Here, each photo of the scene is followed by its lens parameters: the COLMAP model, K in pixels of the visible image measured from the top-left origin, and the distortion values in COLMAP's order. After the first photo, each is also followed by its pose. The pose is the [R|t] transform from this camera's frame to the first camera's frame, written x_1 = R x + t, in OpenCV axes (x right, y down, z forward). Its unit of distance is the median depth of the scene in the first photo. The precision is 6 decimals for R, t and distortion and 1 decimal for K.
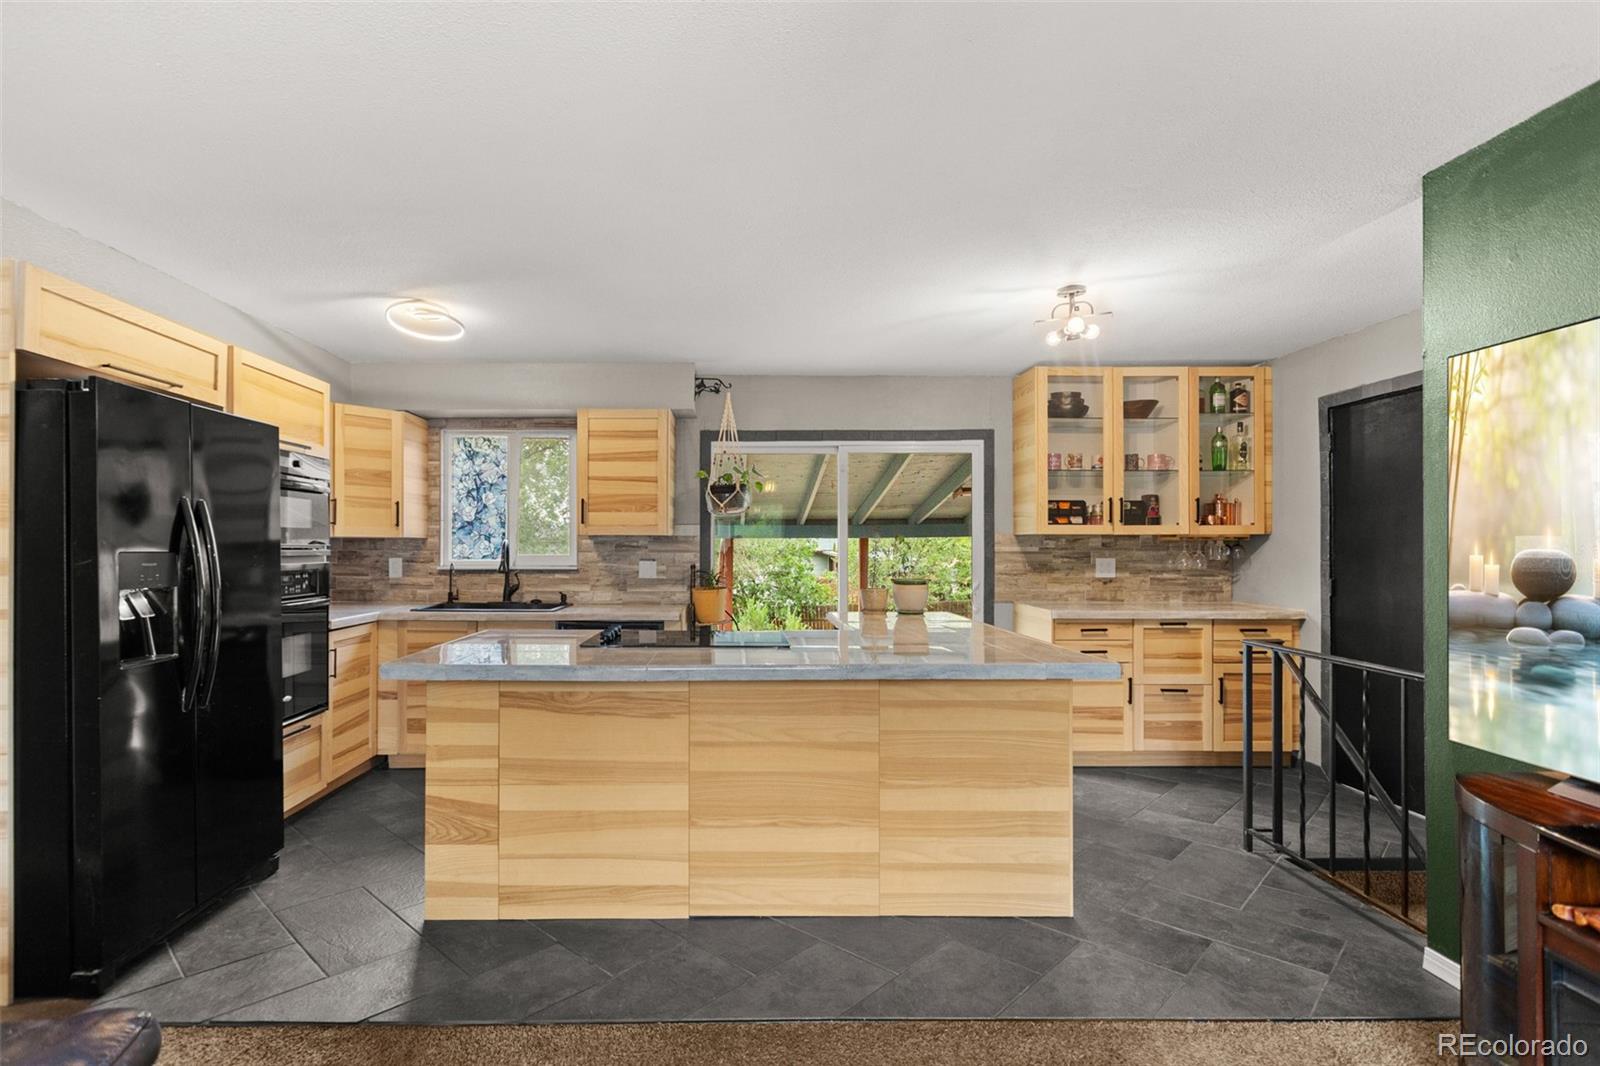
lens RADIAL K [[789.9, 0, 738.4], [0, 789.9, 543.4], [0, 0, 1]] dist [0.001391, 0.000953]
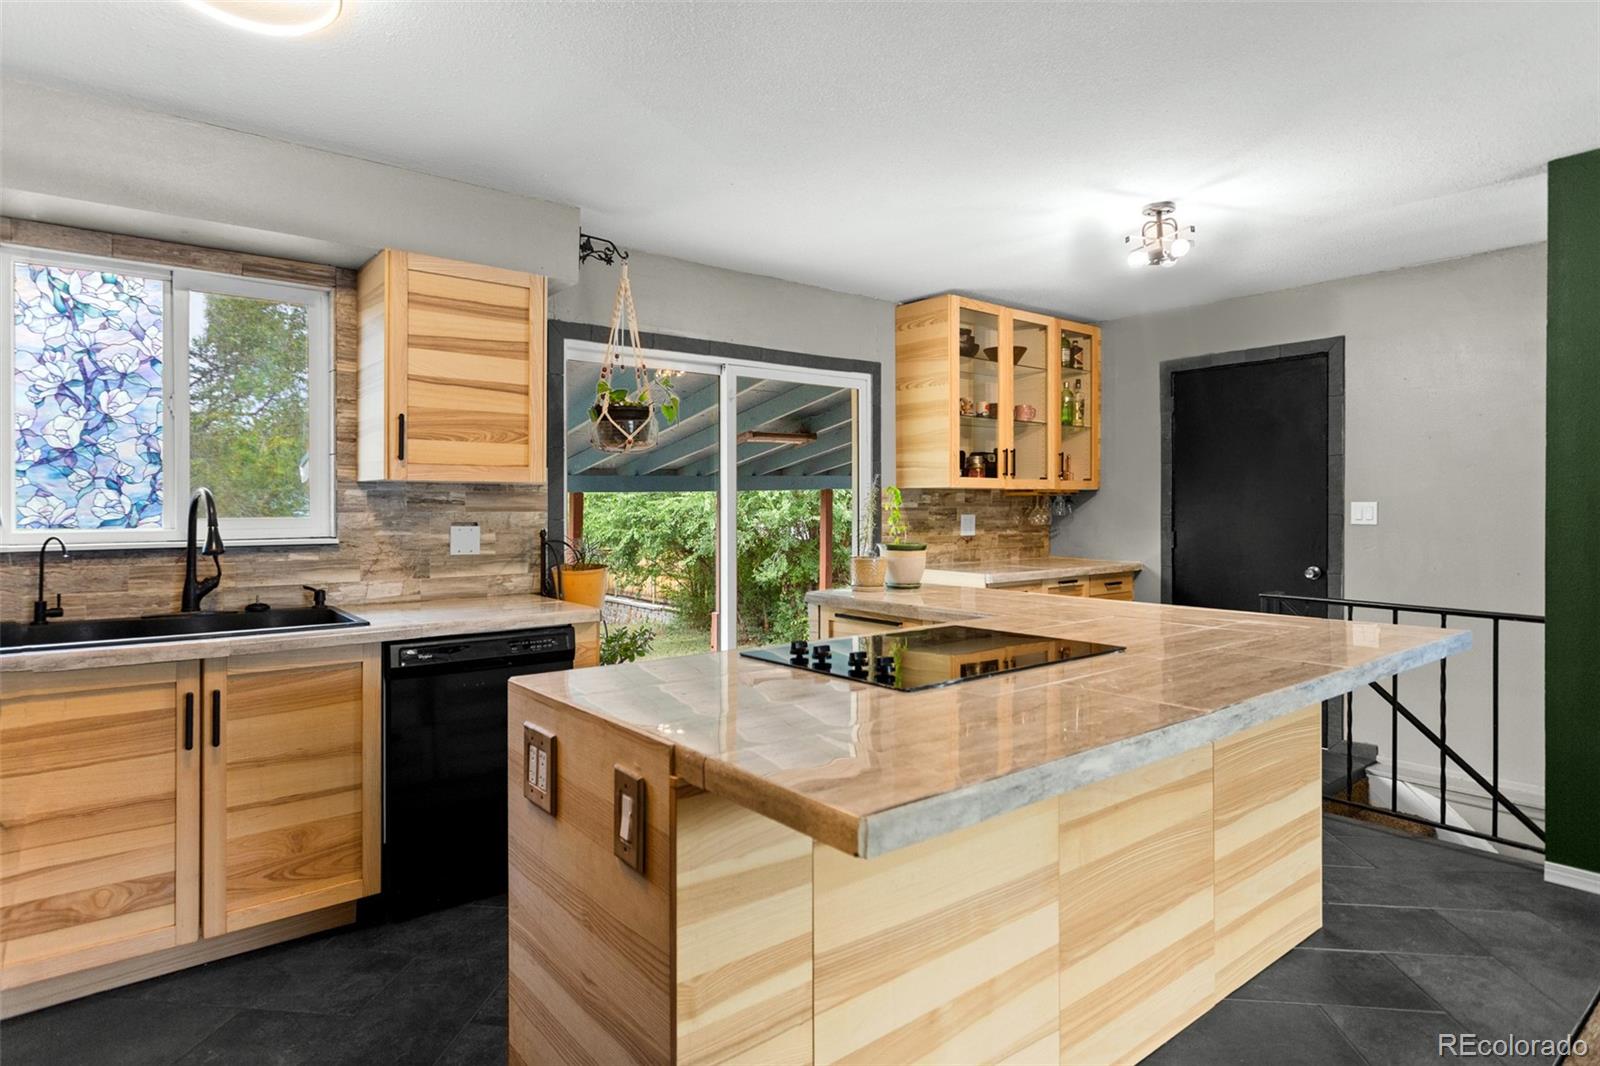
lens RADIAL K [[879.6, 0, 785.5], [0, 879.6, 507.7], [0, 0, 1]] dist [0.001755, 0.001888]
pose [[0.782818, -0.003875, 0.622239, -0.357109], [-0.001052, 0.999971, 0.007551, 0.003283], [-0.622250, -0.006566, 0.782791, 0.343736]]
